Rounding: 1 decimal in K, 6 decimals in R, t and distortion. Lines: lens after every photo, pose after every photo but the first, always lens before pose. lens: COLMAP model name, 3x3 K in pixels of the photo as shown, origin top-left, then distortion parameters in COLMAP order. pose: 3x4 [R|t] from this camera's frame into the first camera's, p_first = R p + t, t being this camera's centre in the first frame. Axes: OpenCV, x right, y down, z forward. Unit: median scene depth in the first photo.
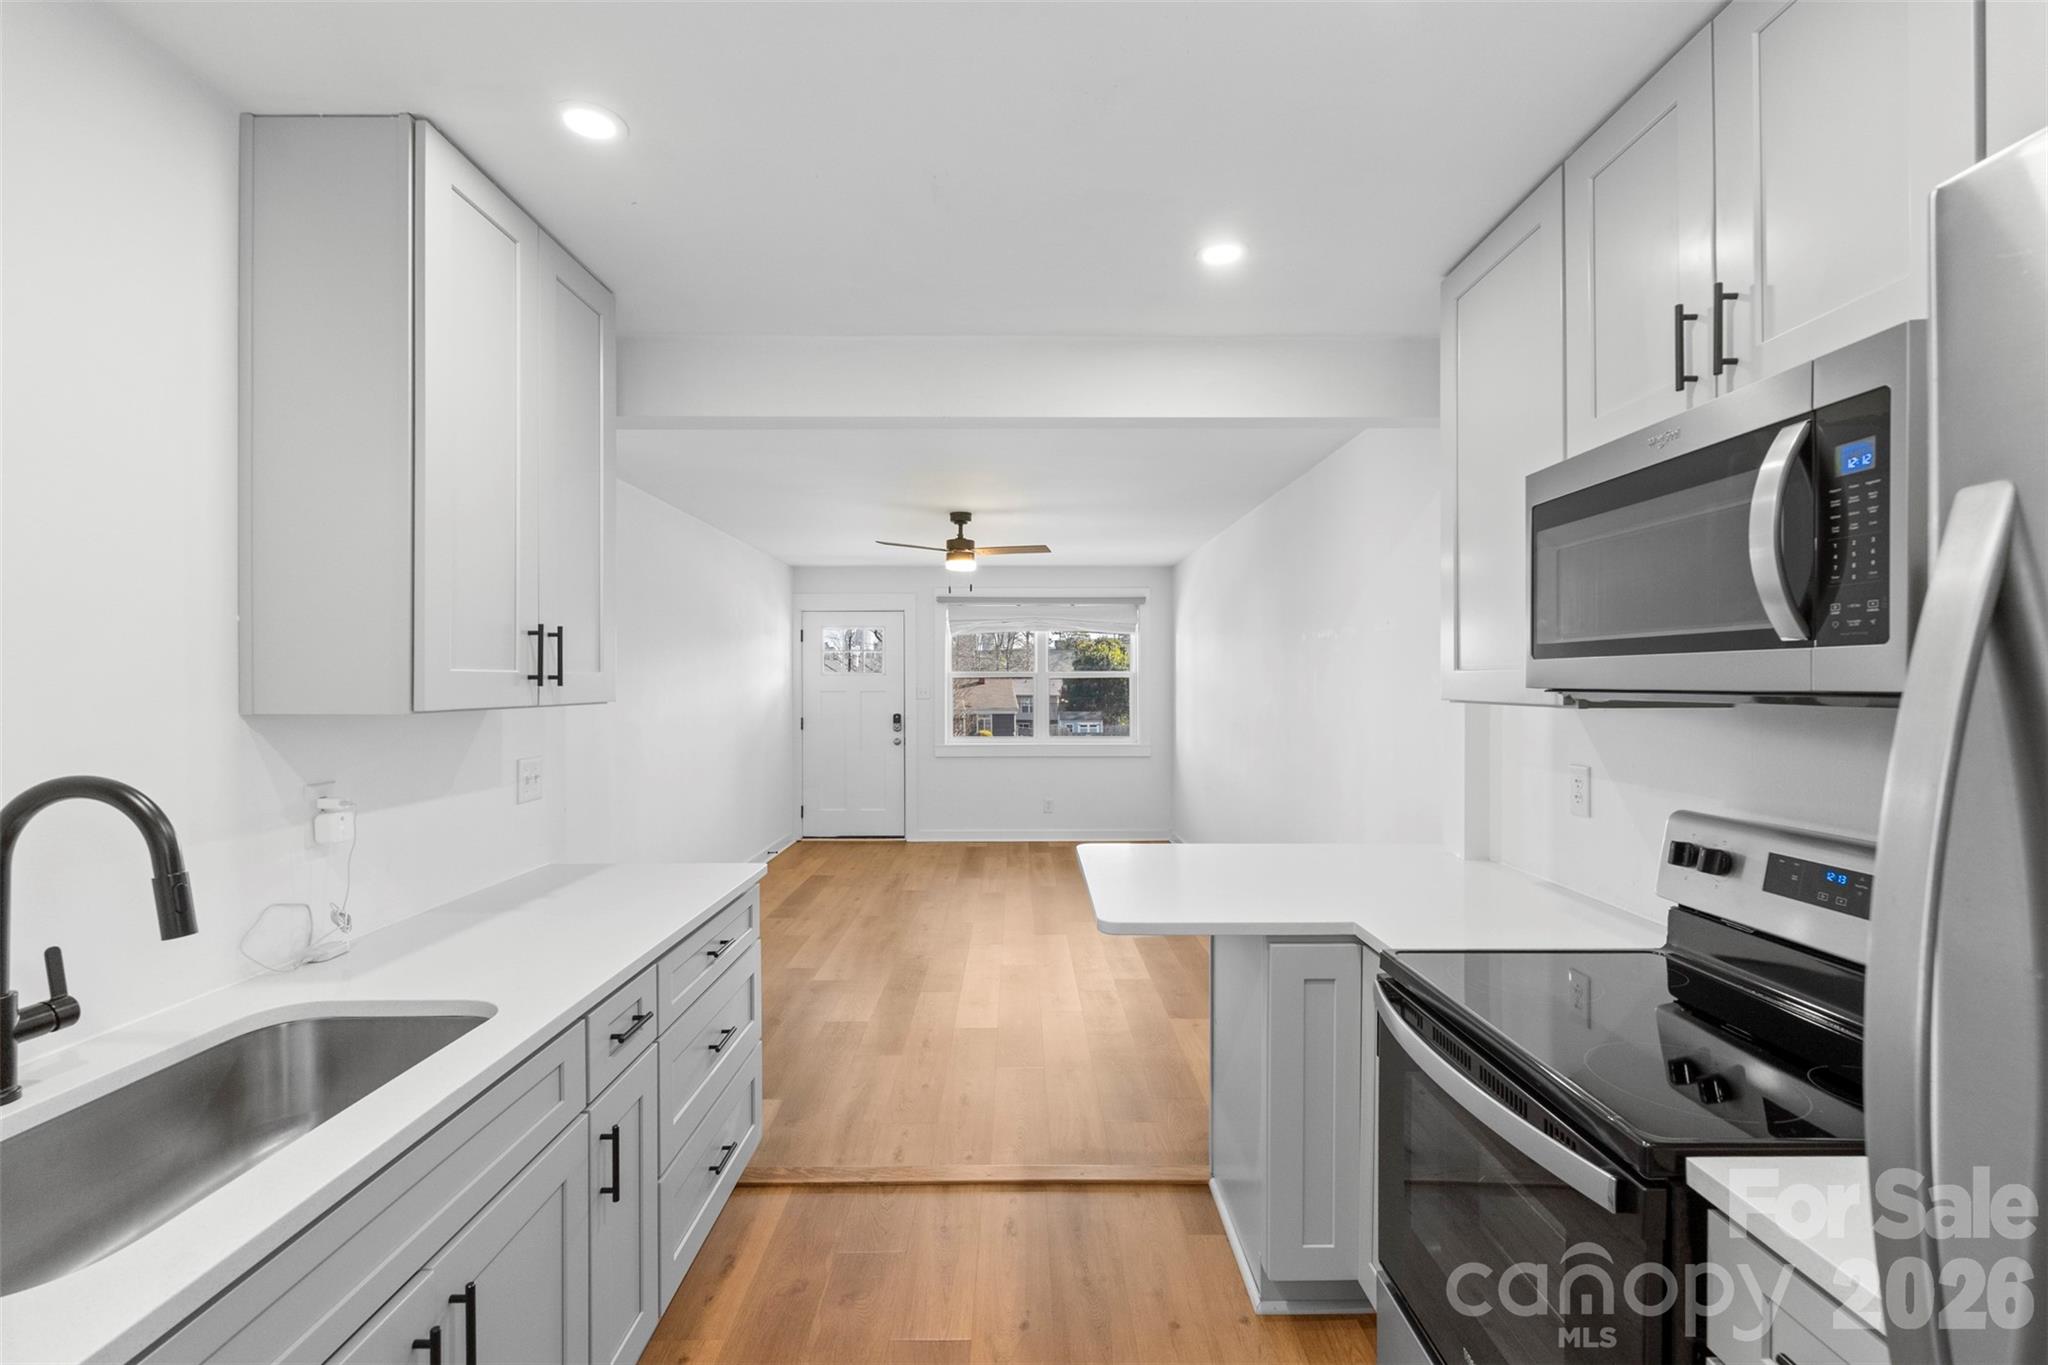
lens RADIAL K [[901.3, 0, 1026.8], [0, 901.3, 684.7], [0, 0, 1]] dist [0.000255, 0.000011]
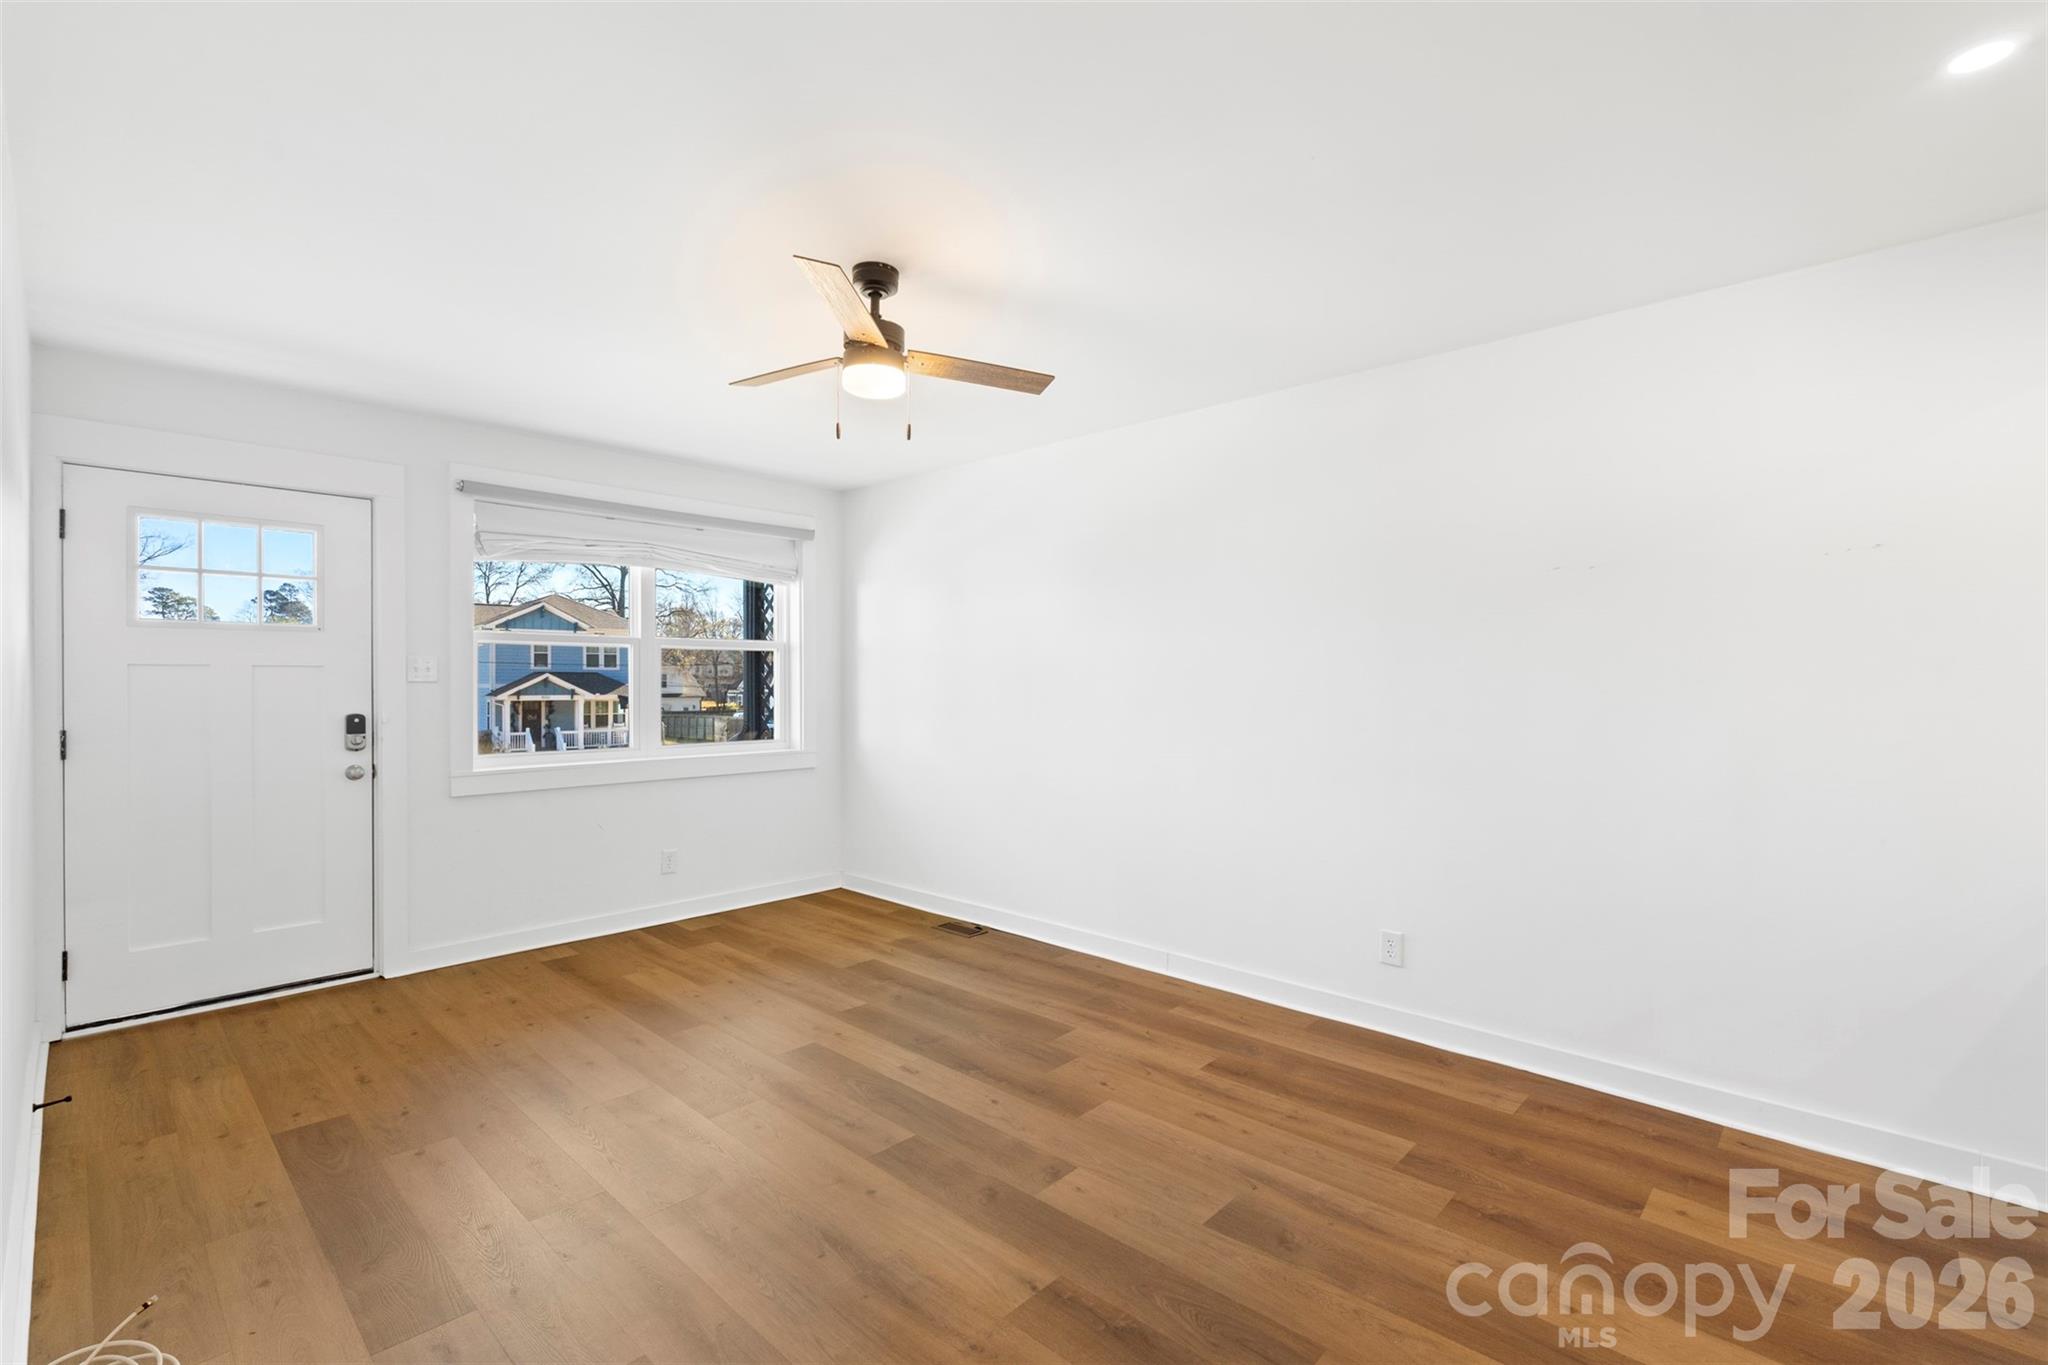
lens RADIAL K [[901.3, 0, 1026.8], [0, 901.3, 684.7], [0, 0, 1]] dist [0.000255, 0.000011]
pose [[0.691559, -0.001837, 0.722317, -0.248218], [0.001386, 0.999998, 0.001216, 0.017358], [-0.722318, 0.000160, 0.691561, 0.430073]]
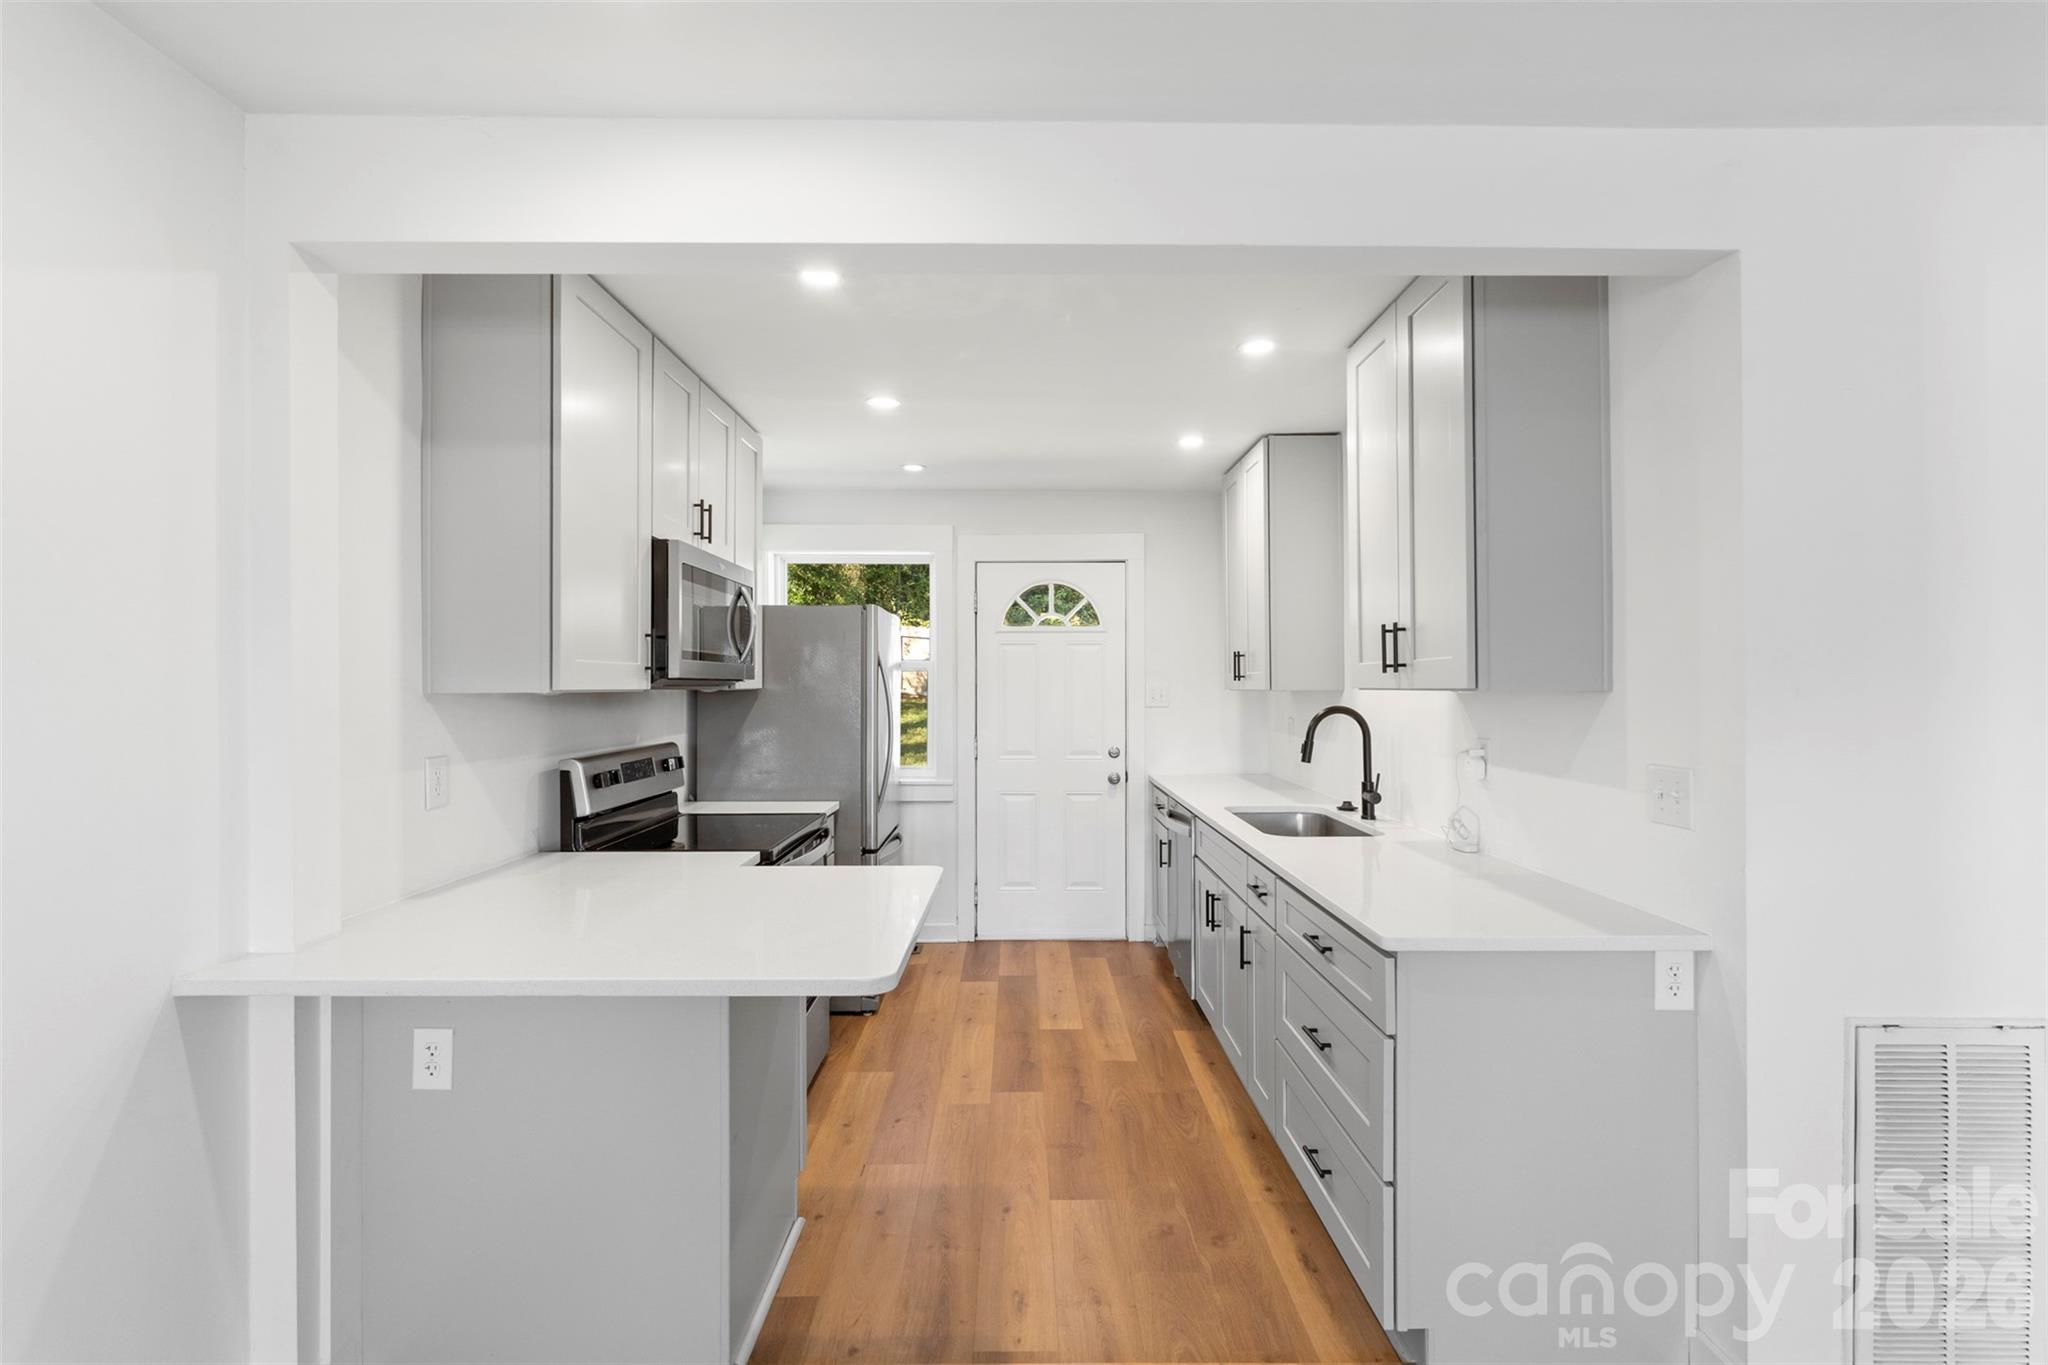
lens RADIAL K [[906.3, 0, 1025.6], [0, 906.3, 678.7], [0, 0, 1]] dist [0.000224, -0.000047]
pose [[-0.999991, 0.004211, -0.000835, -0.007617], [0.004214, 0.999982, -0.004321, 0.003336], [0.000816, -0.004324, -0.999990, 0.567029]]
